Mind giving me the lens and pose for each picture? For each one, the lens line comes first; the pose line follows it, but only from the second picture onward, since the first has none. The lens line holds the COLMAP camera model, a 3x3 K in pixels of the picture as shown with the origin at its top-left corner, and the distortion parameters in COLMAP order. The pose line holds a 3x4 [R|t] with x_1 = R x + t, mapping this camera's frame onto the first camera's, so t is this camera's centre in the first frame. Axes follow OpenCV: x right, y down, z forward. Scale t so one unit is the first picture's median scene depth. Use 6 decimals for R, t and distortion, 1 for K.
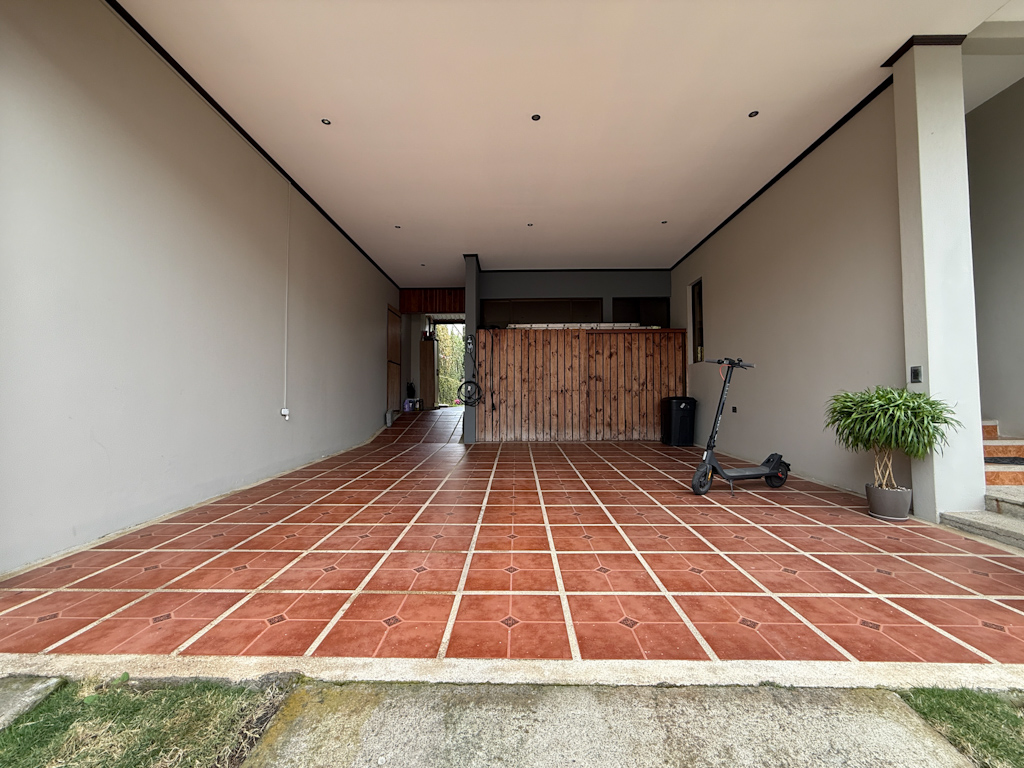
lens RADIAL K [[408.0, 0, 507.4], [0, 408.0, 384.1], [0, 0, 1]] dist [-0.001640, -0.000083]
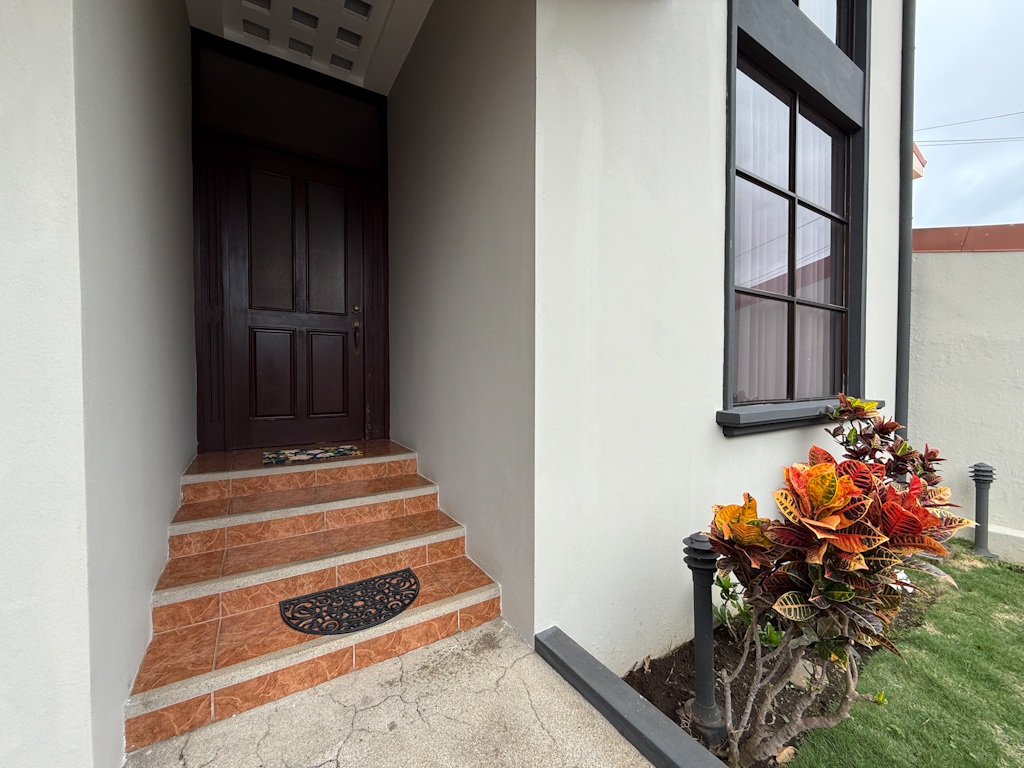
lens RADIAL K [[408.0, 0, 507.4], [0, 408.0, 384.1], [0, 0, 1]] dist [-0.001640, -0.000083]
pose [[0.835737, -0.006472, 0.549092, 1.038200], [-0.024629, 0.998483, 0.049254, -0.132030], [-0.548577, -0.054687, 0.834309, 0.419125]]
